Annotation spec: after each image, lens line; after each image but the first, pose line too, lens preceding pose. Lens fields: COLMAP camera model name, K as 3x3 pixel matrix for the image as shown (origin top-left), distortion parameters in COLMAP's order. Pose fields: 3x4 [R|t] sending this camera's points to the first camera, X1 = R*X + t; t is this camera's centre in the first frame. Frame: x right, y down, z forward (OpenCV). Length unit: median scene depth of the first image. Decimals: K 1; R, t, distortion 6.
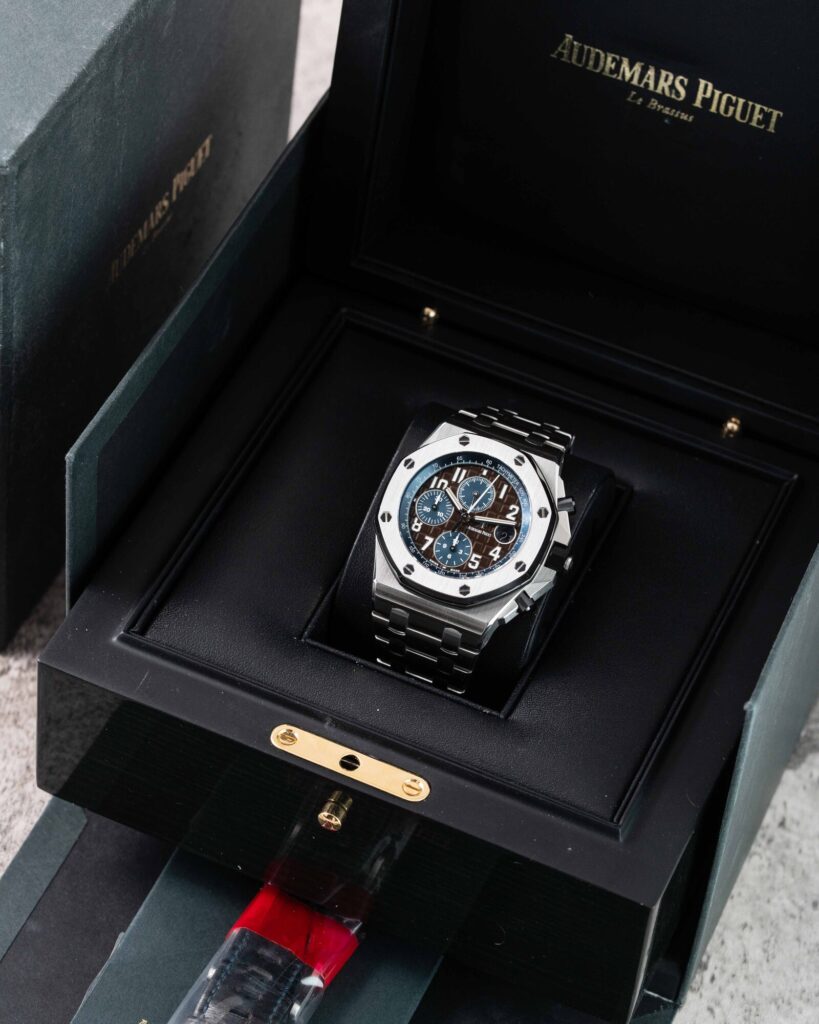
lens RADIAL K [[4644.7, 0, 409.5], [0, 4644.7, 512.0], [0, 0, 1]] dist [-0.256140, 3.465575]
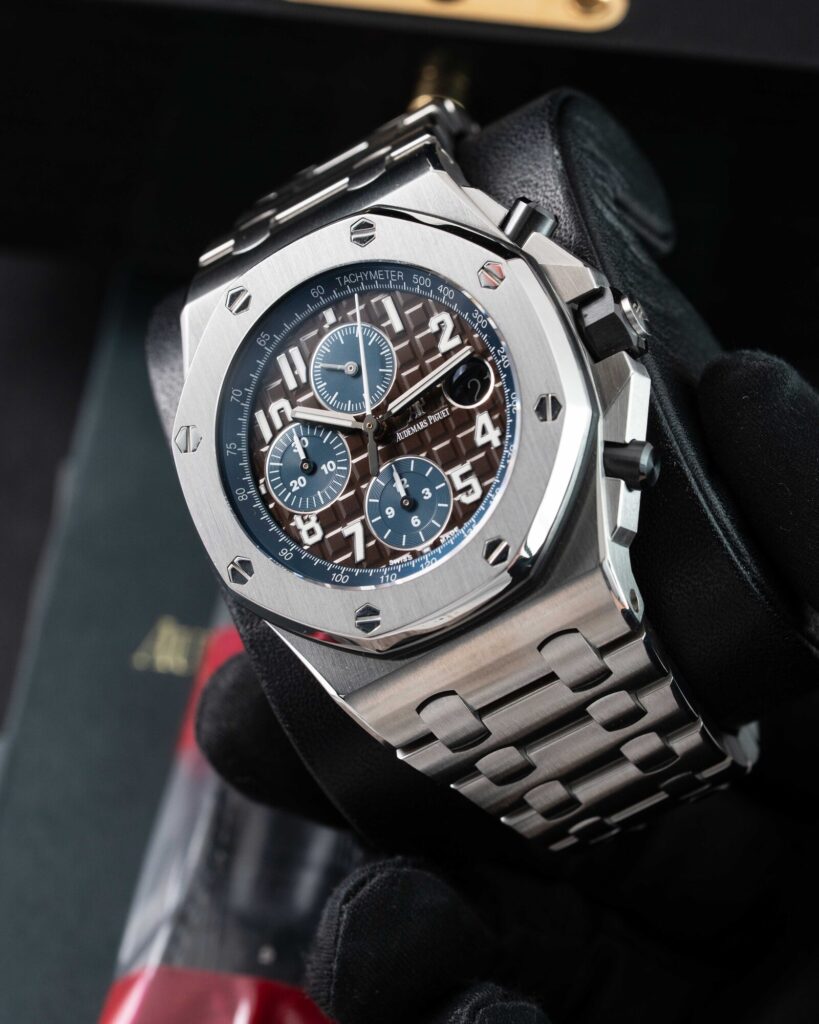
lens RADIAL K [[4644.7, 0, 409.5], [0, 4644.7, 512.0], [0, 0, 1]] dist [-0.256140, 3.465575]
pose [[0.673443, -0.735434, -0.074907, 0.038805], [0.732057, 0.677558, -0.070761, 0.036881], [0.102794, -0.007183, 0.994677, 0.599440]]
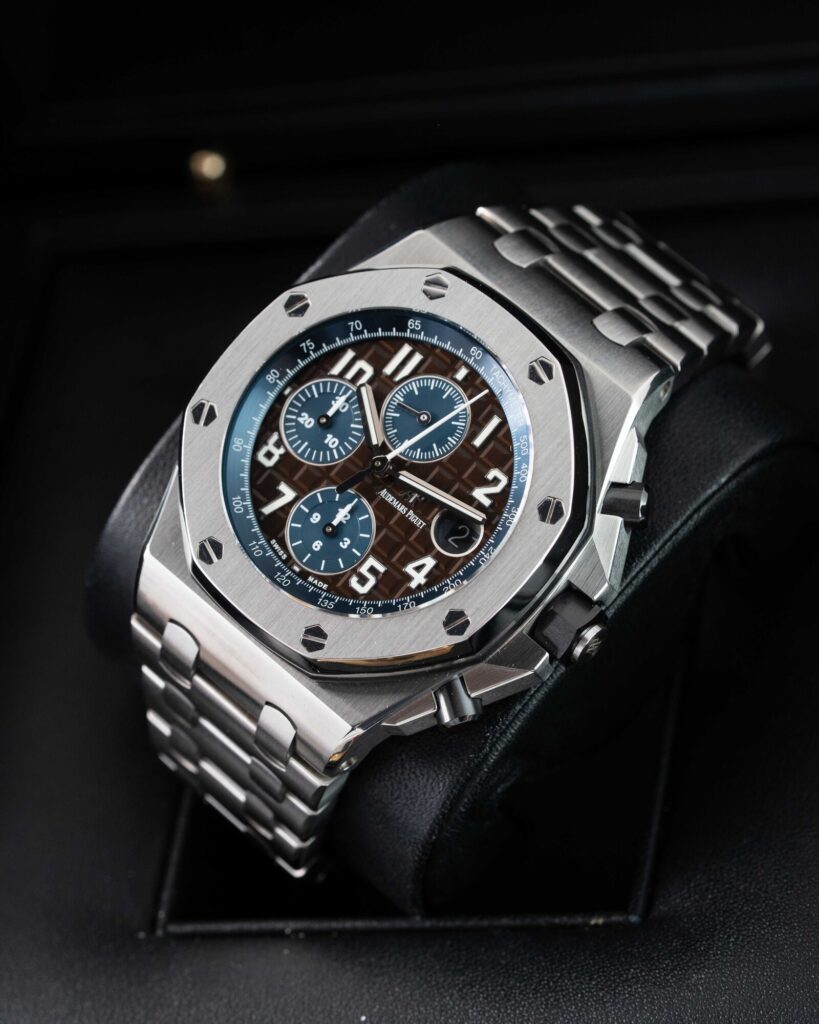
lens RADIAL K [[4644.7, 0, 409.5], [0, 4644.7, 512.0], [0, 0, 1]] dist [-0.256140, 3.465575]
pose [[0.937735, 0.281665, -0.203269, 0.100547], [-0.255222, 0.955668, 0.146836, -0.056937], [0.235617, -0.085815, 0.968050, 0.594967]]
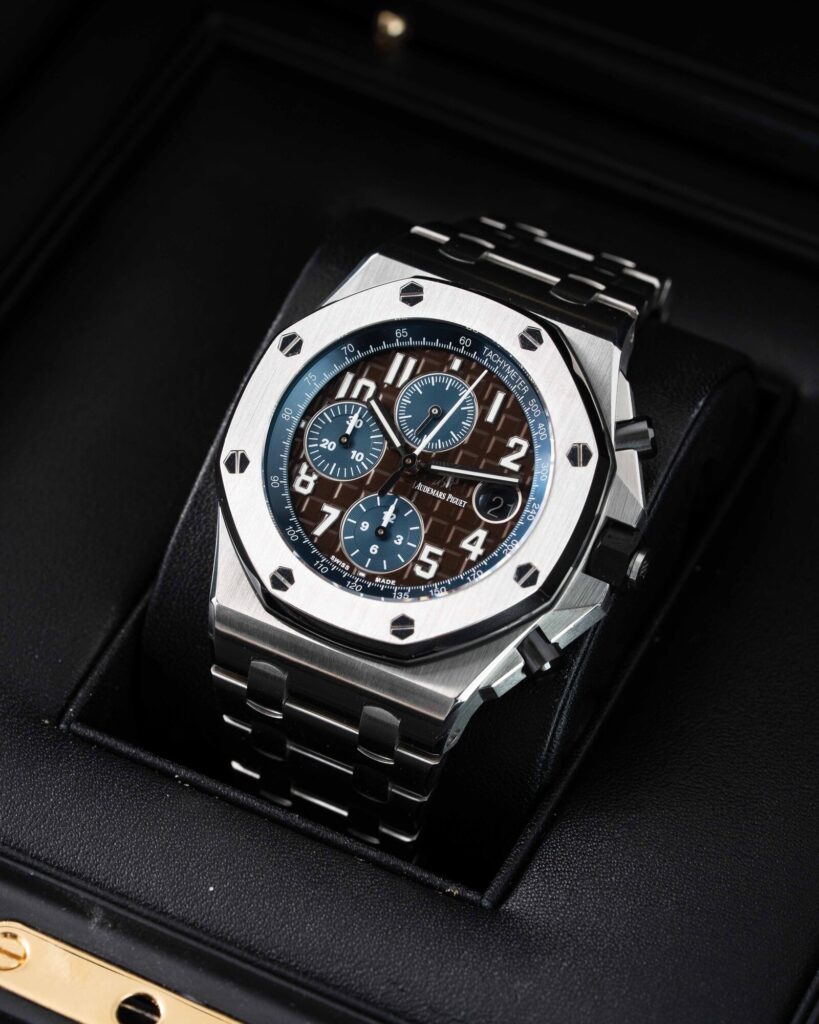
lens RADIAL K [[4644.7, 0, 409.5], [0, 4644.7, 512.0], [0, 0, 1]] dist [-0.256140, 3.465575]
pose [[0.997551, 0.005698, -0.069714, 0.043609], [-0.002638, 0.999033, 0.043896, -0.014058], [0.069897, -0.043604, 0.996601, 0.546317]]
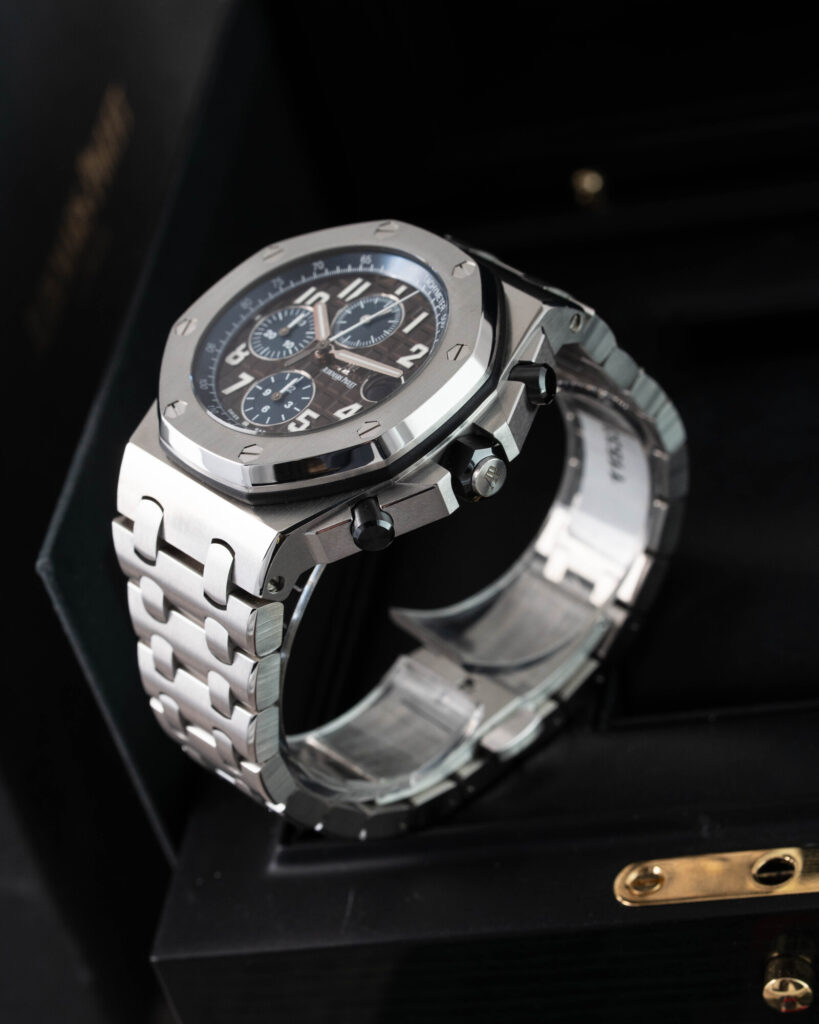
lens RADIAL K [[4644.7, 0, 409.5], [0, 4644.7, 512.0], [0, 0, 1]] dist [-0.256140, 3.465575]
pose [[0.884515, 0.159684, -0.438330, 0.238205], [-0.315884, 0.896428, -0.310860, 0.166536], [0.343292, 0.413422, 0.843346, 0.594728]]
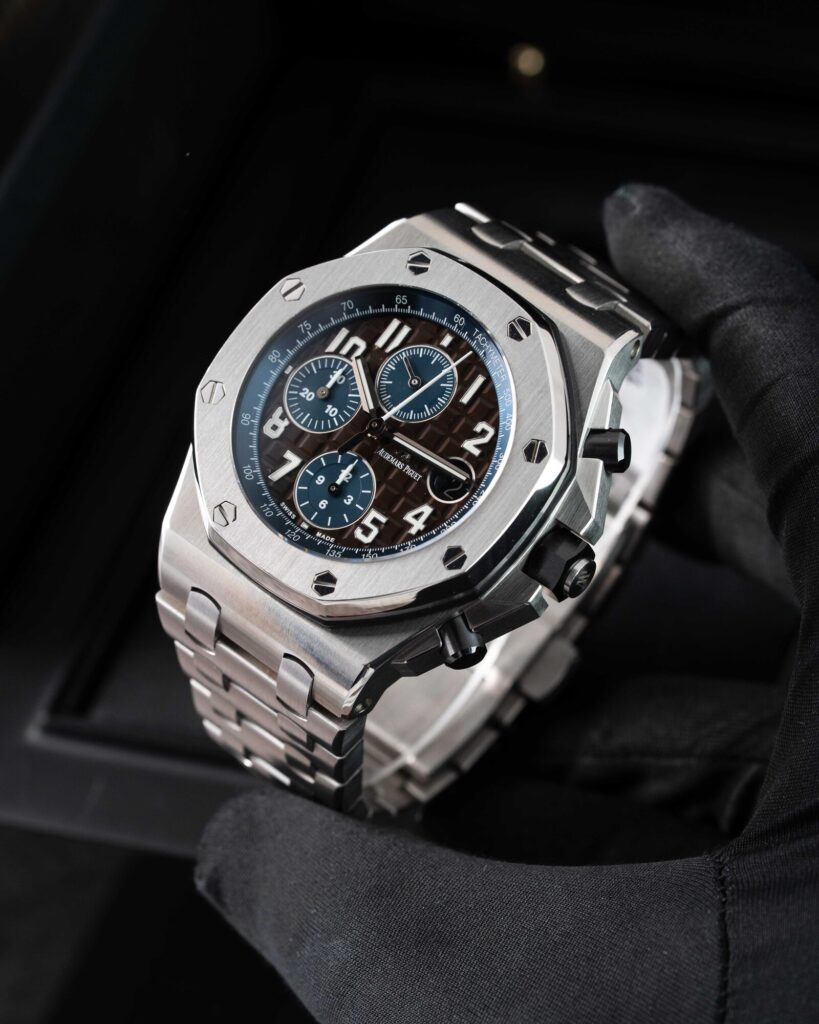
lens RADIAL K [[4644.7, 0, 409.5], [0, 4644.7, 512.0], [0, 0, 1]] dist [-0.256140, 3.465575]
pose [[0.949296, 0.204170, -0.239065, 0.125202], [-0.198524, 0.978933, 0.047733, -0.013098], [0.243774, 0.002148, 0.969830, 0.559703]]
